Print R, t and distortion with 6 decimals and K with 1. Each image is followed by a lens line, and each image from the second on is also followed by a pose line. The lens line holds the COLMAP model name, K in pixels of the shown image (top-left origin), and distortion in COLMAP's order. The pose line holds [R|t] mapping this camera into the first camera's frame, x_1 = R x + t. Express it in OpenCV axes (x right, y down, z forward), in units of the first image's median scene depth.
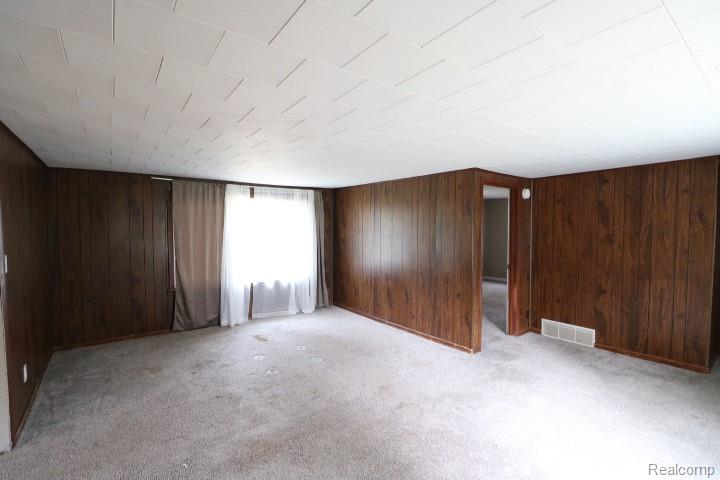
lens RADIAL K [[332.6, 0, 362.8], [0, 332.6, 240.7], [0, 0, 1]] dist [-0.000199, -0.000806]
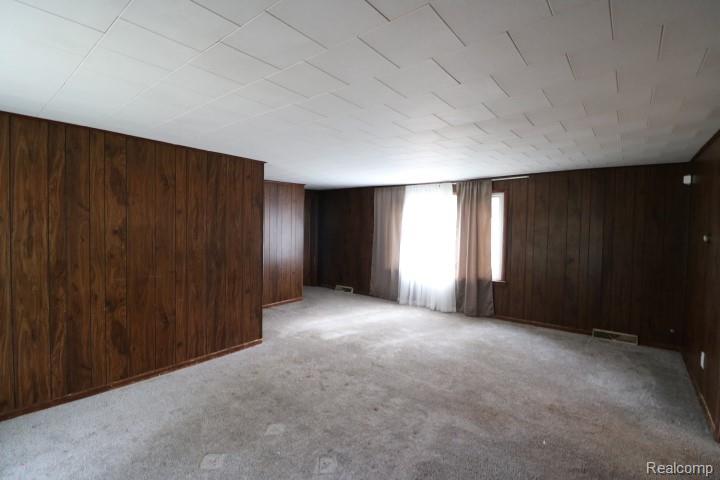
lens RADIAL K [[332.6, 0, 362.7], [0, 332.6, 234.4], [0, 0, 1]] dist [-0.000199, -0.000806]
pose [[-0.253479, -0.025710, 0.966999, -0.670009], [0.018604, 0.999332, 0.031447, -0.020253], [-0.967162, 0.025961, -0.252831, 0.861666]]
